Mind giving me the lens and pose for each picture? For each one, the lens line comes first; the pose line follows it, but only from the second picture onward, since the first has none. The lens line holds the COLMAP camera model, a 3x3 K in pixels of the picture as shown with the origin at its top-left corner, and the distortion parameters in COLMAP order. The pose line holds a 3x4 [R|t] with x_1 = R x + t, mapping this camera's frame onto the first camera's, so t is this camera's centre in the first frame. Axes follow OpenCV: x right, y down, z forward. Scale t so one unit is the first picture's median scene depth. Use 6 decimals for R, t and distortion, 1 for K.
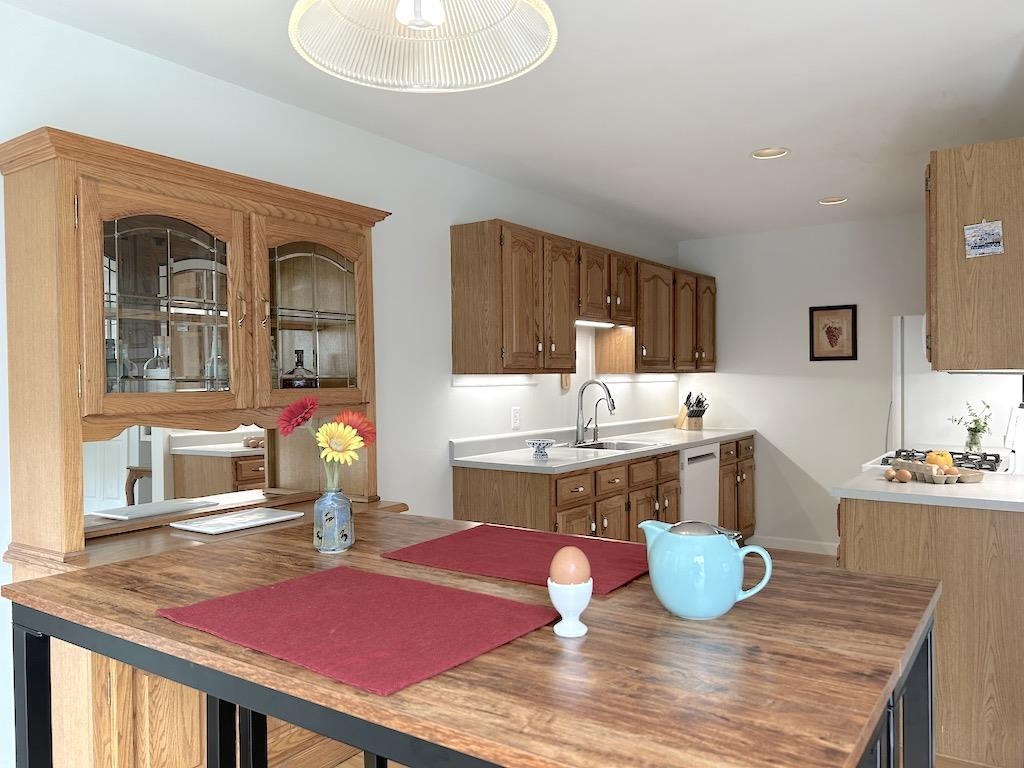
lens RADIAL K [[779.3, 0, 509.6], [0, 779.3, 389.7], [0, 0, 1]] dist [0.019440, -0.005412]
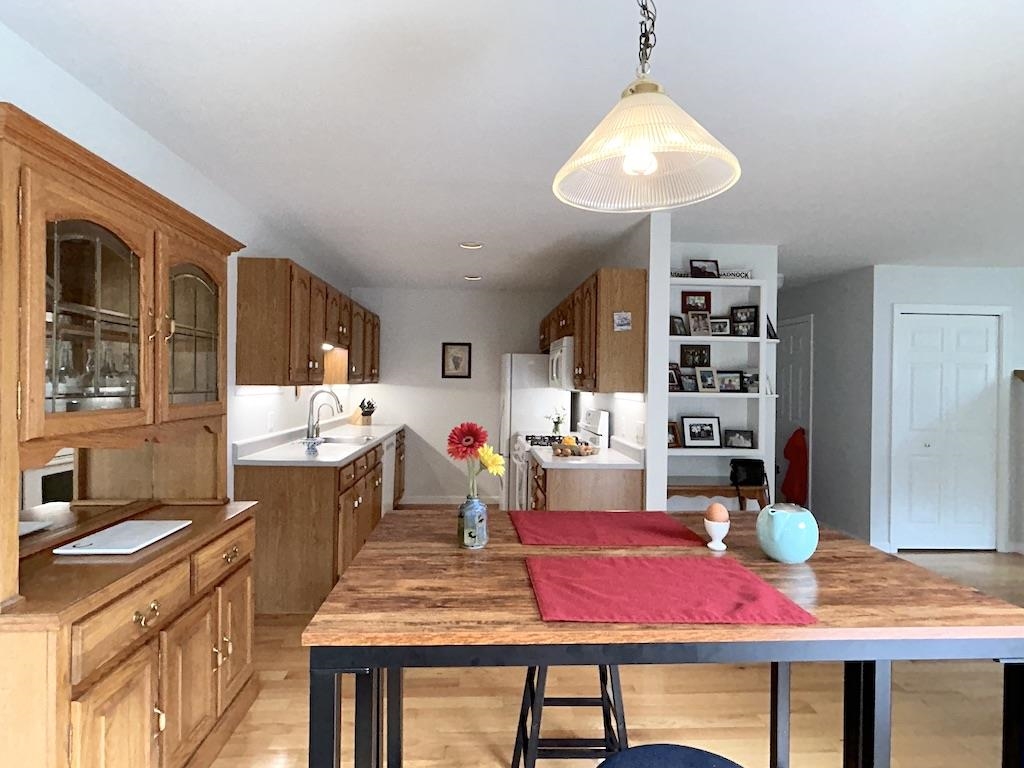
lens RADIAL K [[557.1, 0, 512.0], [0, 557.1, 384.0], [0, 0, 1]] dist [-0.001104, -0.000061]
pose [[0.784414, 0.020588, 0.619896, -0.317522], [-0.014054, 0.999782, -0.015420, -0.017256], [-0.620078, 0.003384, 0.784533, 0.112283]]
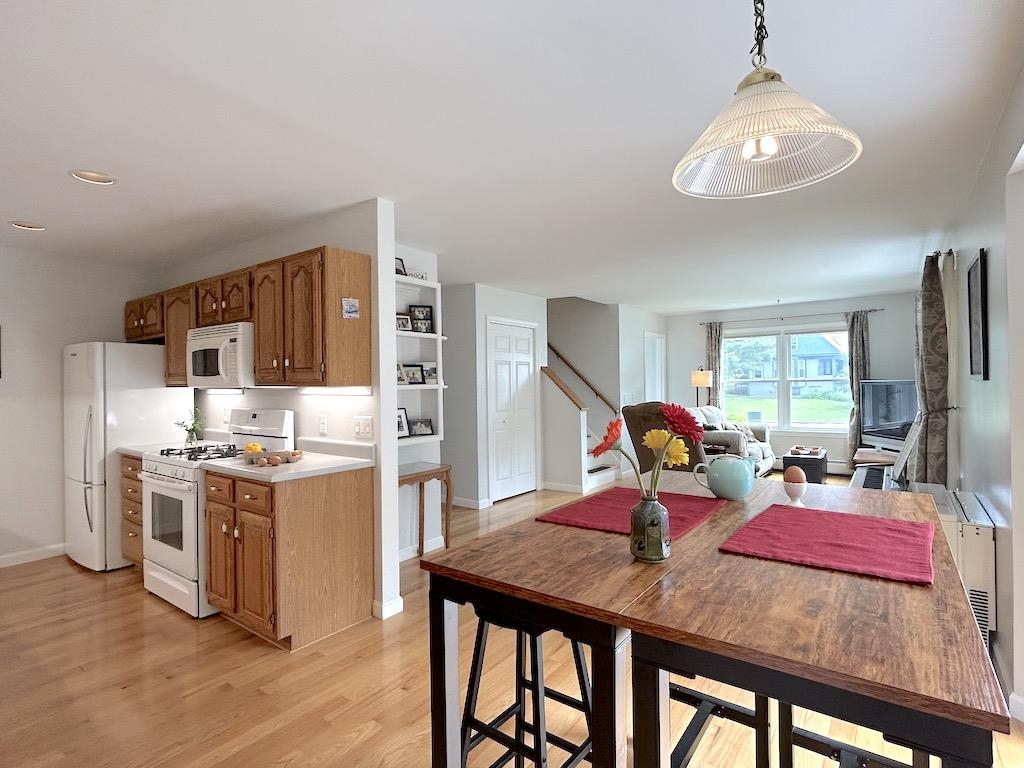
lens RADIAL K [[517.5, 0, 511.0], [0, 517.5, 385.4], [0, 0, 1]] dist [0.000178, 0.000982]
pose [[0.031863, 0.007594, 0.999463, -0.388240], [0.027281, 0.999592, -0.008465, -0.006490], [-0.999120, 0.027536, 0.031643, 0.497552]]
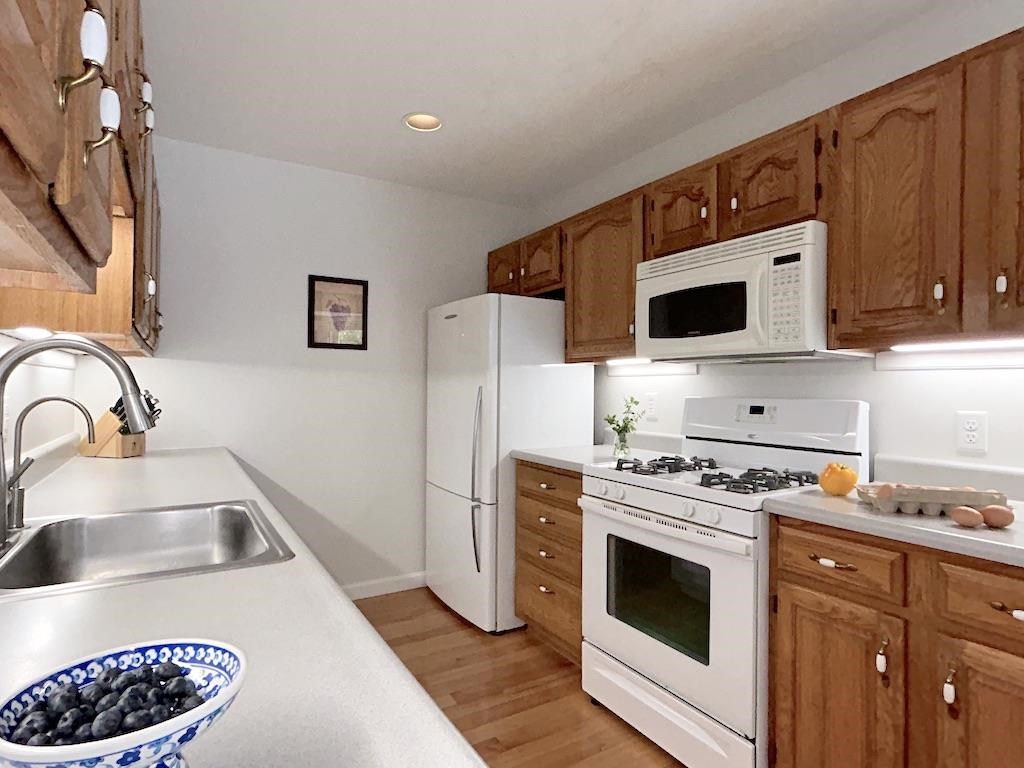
lens RADIAL K [[557.1, 0, 512.0], [0, 557.1, 384.0], [0, 0, 1]] dist [-0.001104, -0.000061]
pose [[0.408715, 0.018648, 0.912472, -0.028671], [0.003214, 0.999756, -0.021872, 0.016971], [-0.912657, 0.011872, 0.408555, 1.067818]]
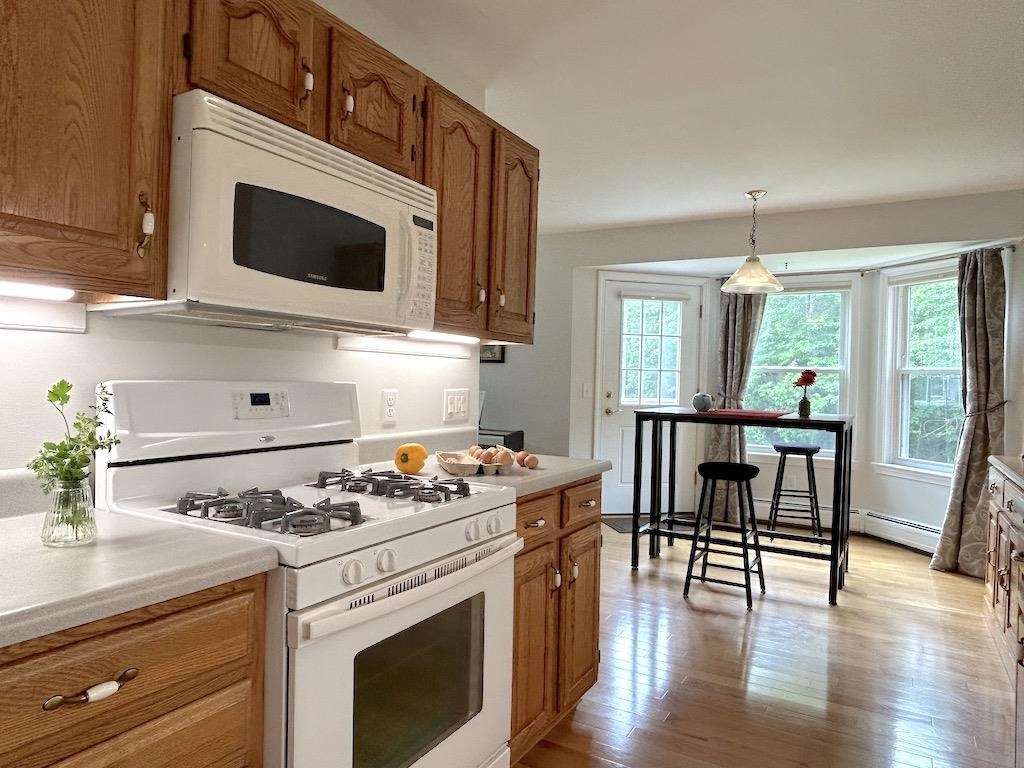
lens RADIAL K [[666.2, 0, 512.0], [0, 666.2, 384.0], [0, 0, 1]] dist [-0.025412, -0.000279]
pose [[-0.996463, -0.014445, -0.082784, 0.530098], [-0.016847, 0.999455, 0.028397, 0.004152], [0.082328, 0.029692, -0.996163, 1.603518]]
